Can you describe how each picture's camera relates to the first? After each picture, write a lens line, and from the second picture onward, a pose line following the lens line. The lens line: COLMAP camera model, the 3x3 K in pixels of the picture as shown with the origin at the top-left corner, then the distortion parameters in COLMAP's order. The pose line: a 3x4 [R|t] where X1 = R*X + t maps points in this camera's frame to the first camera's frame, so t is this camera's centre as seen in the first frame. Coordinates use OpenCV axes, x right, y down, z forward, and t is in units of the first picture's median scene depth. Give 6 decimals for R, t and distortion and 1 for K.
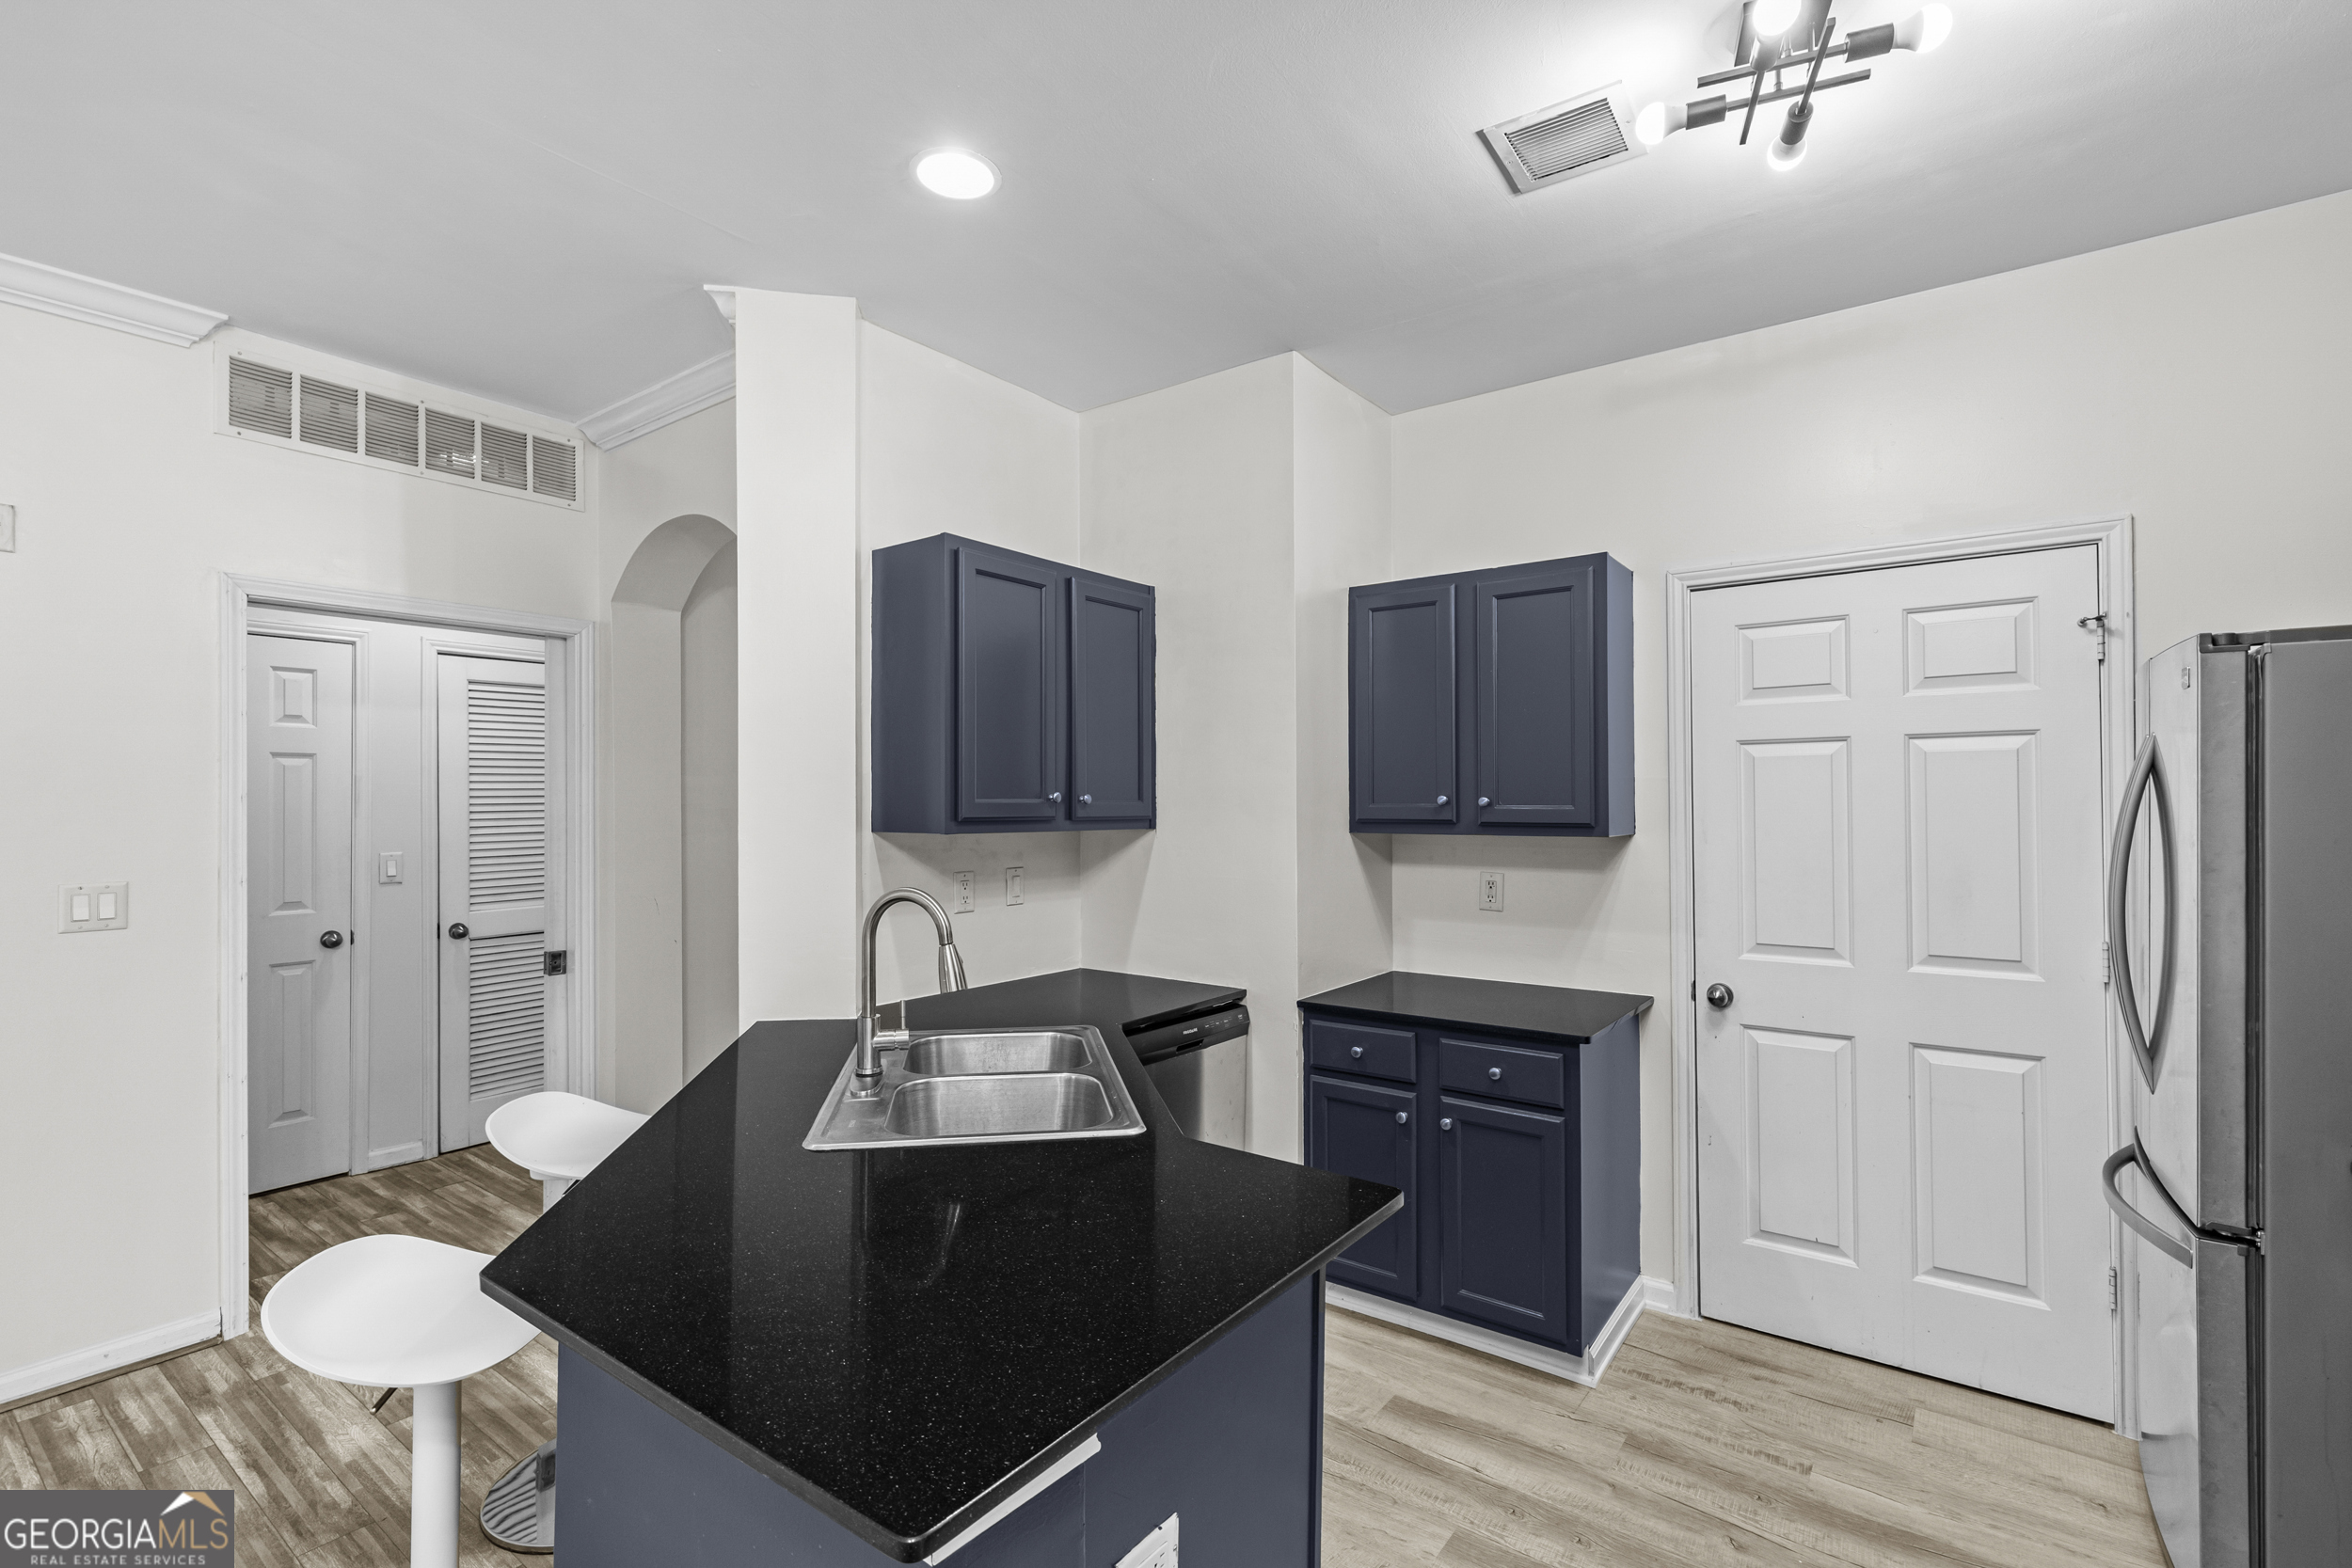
lens RADIAL K [[1071.3, 0, 1154.0], [0, 1071.3, 792.1], [0, 0, 1]] dist [0.005261, -0.001086]
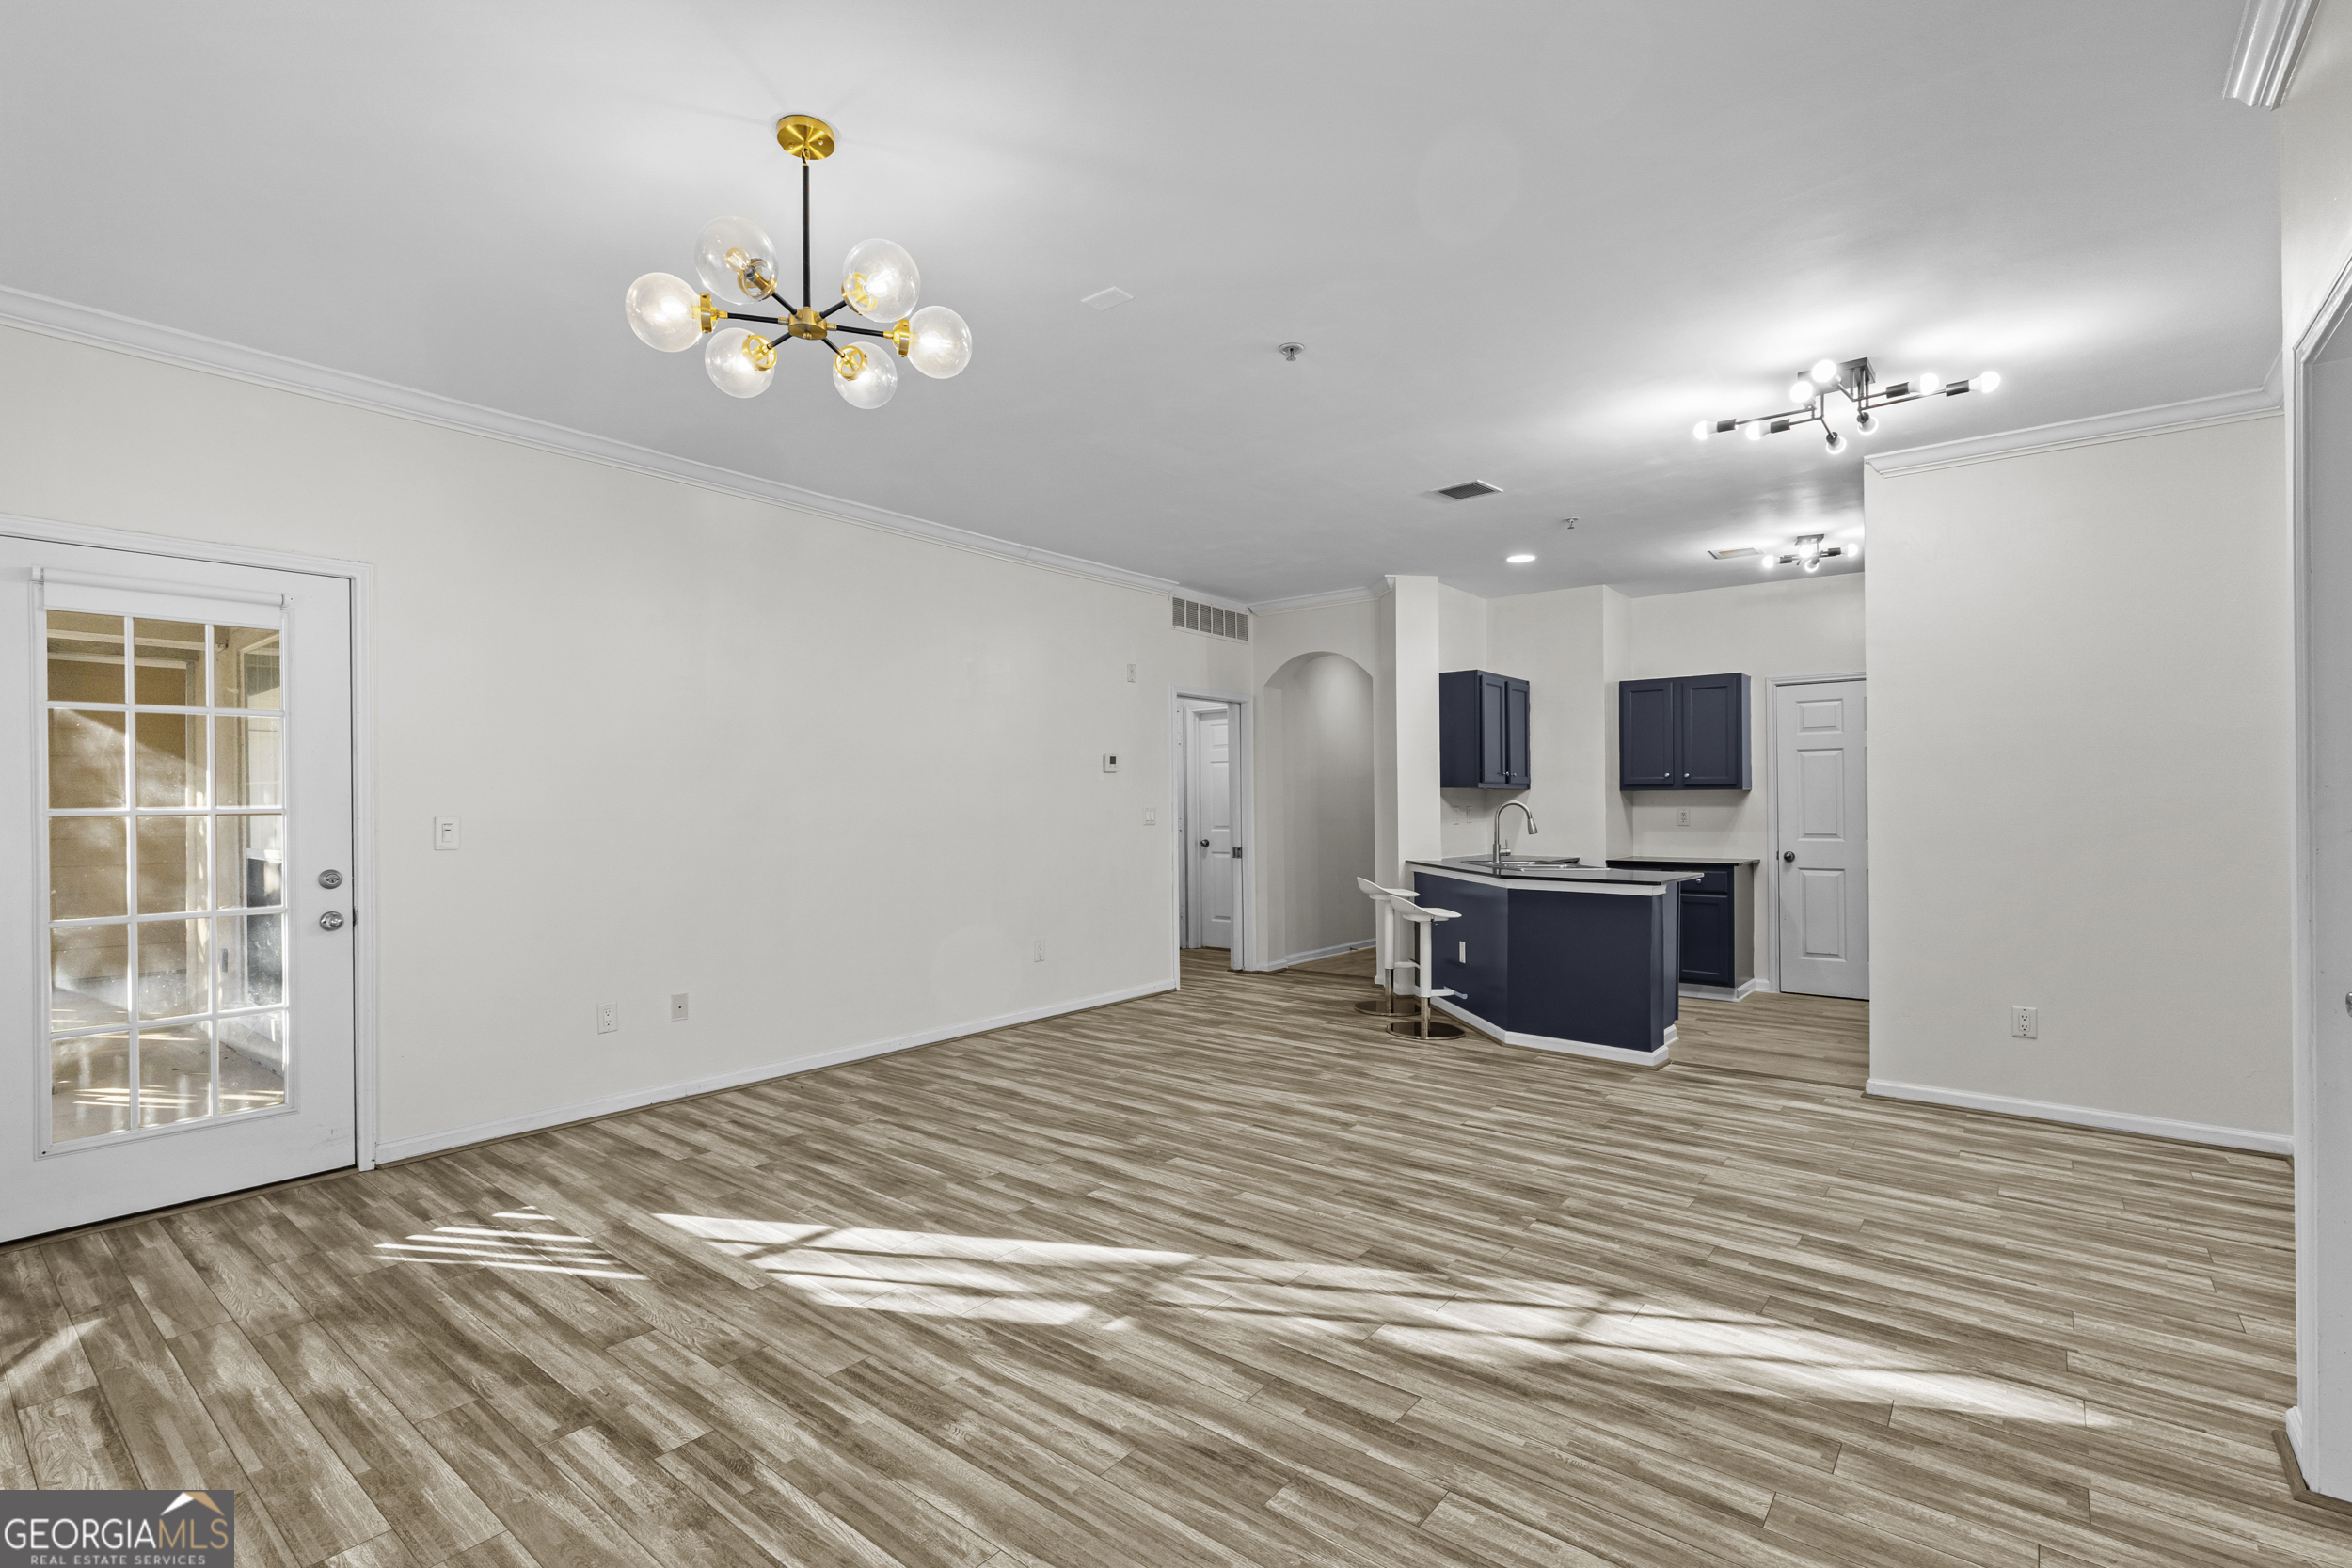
lens RADIAL K [[1071.3, 0, 1155.8], [0, 1071.3, 798.3], [0, 0, 1]] dist [0.005261, -0.001086]
pose [[0.999025, -0.000880, -0.044131, -0.773099], [0.001097, 0.999987, 0.004883, 0.046731], [0.044126, -0.004927, 0.999014, -1.444261]]
